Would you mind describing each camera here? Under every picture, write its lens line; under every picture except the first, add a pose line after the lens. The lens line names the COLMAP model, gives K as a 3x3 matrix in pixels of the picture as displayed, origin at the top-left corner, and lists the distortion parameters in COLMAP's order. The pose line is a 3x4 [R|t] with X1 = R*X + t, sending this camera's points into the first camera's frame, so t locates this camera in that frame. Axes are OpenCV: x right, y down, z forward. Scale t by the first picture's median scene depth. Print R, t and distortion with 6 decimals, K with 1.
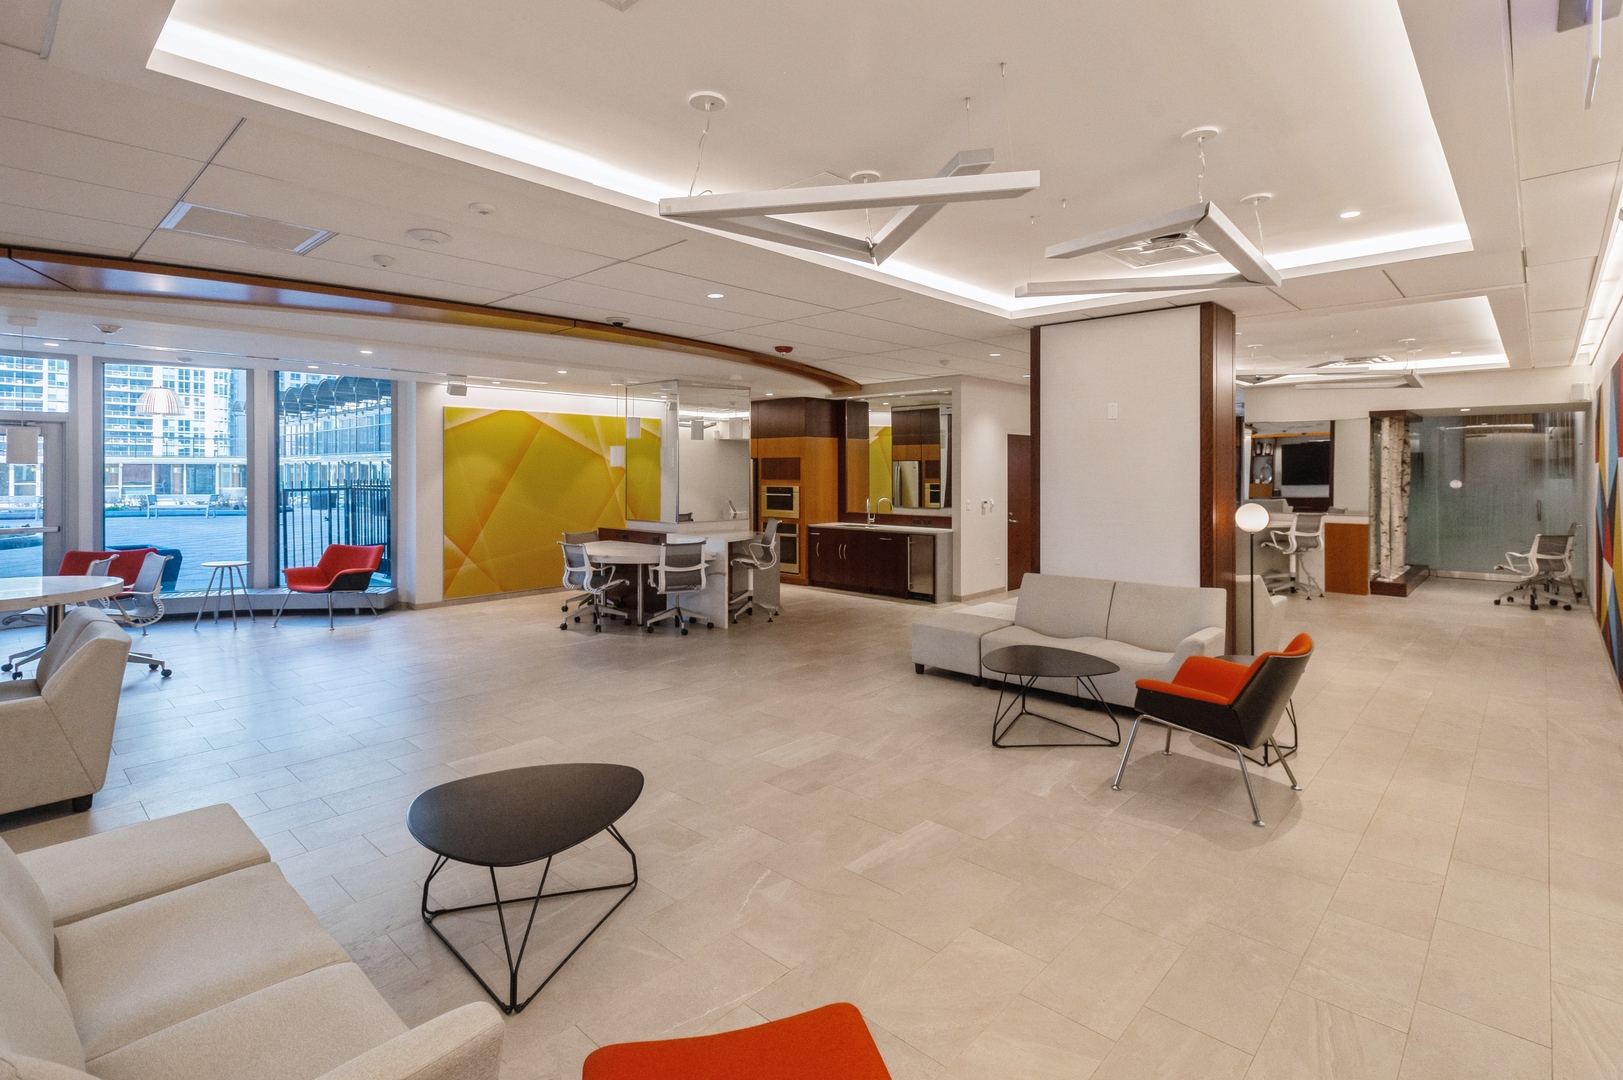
lens RADIAL K [[786.6, 0, 803.7], [0, 786.6, 478.3], [0, 0, 1]] dist [0.003802, 0.001277]
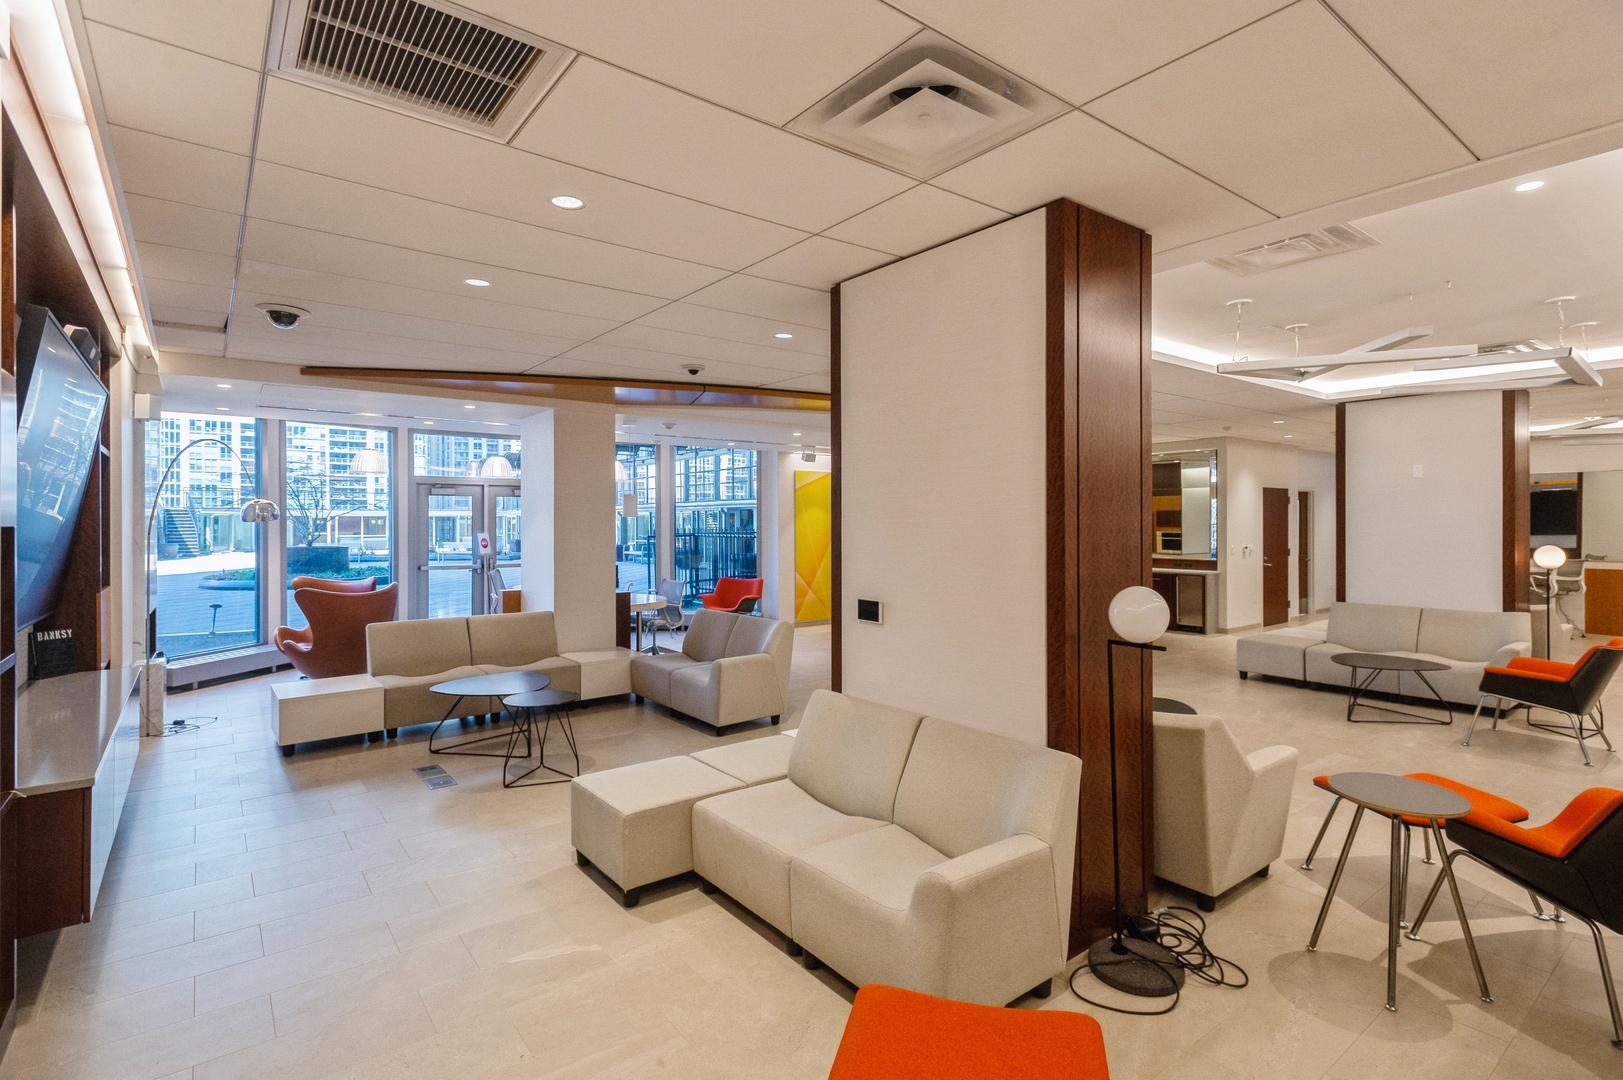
lens RADIAL K [[786.6, 0, 812.4], [0, 786.6, 530.9], [0, 0, 1]] dist [0.003802, 0.001277]
pose [[0.988235, 0.001185, -0.152940, -0.231674], [-0.000976, 0.999998, 0.001444, 0.004149], [0.152942, -0.001278, 0.988234, -0.245768]]
